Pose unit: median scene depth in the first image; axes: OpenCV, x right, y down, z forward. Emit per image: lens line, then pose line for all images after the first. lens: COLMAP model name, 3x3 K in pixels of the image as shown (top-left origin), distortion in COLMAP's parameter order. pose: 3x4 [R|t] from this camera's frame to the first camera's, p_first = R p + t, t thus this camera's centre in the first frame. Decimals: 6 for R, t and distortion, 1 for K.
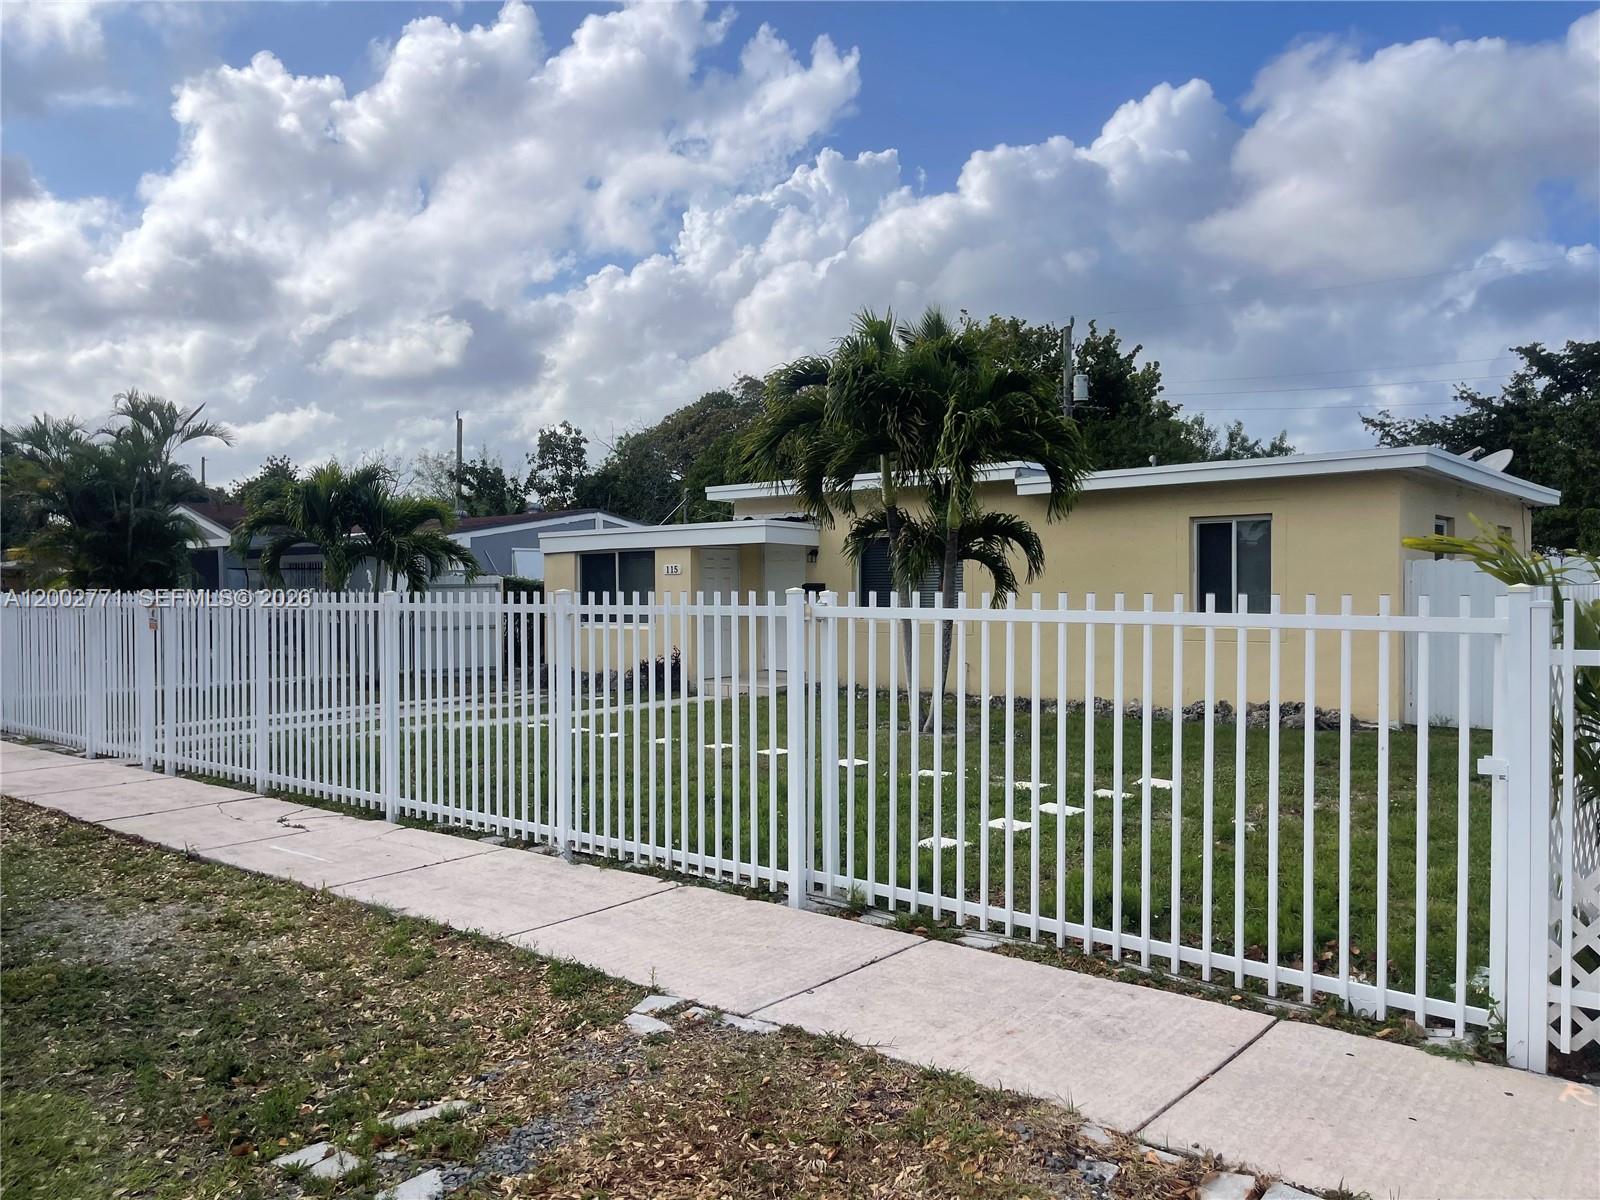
lens RADIAL K [[1179.6, 0, 800.0], [0, 1179.6, 600.0], [0, 0, 1]] dist [0.109479, -0.139481]
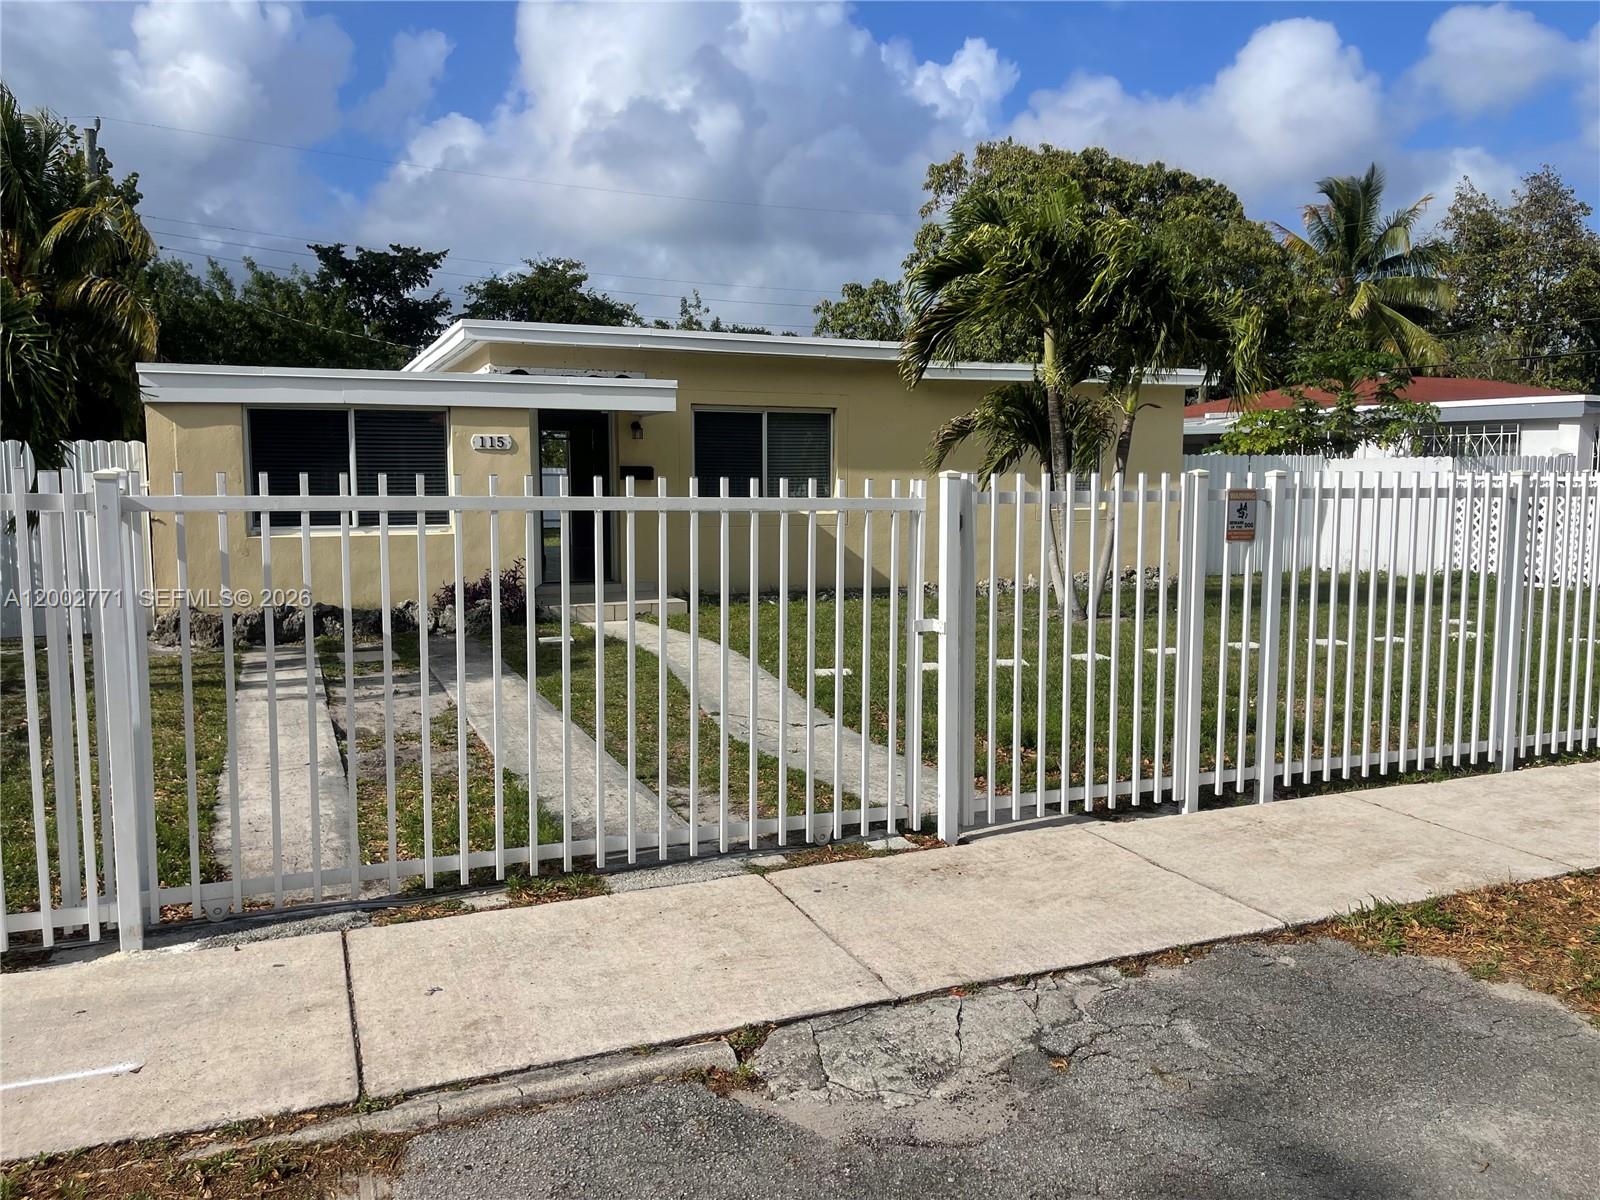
lens RADIAL K [[1170.9, 0, 802.3], [0, 1170.9, 558.3], [0, 0, 1]] dist [0.315761, -0.490348]
pose [[0.445581, -0.053585, 0.893637, -0.709518], [0.004628, 0.998332, 0.057555, 0.002023], [-0.895230, -0.021509, 0.445085, 0.610810]]
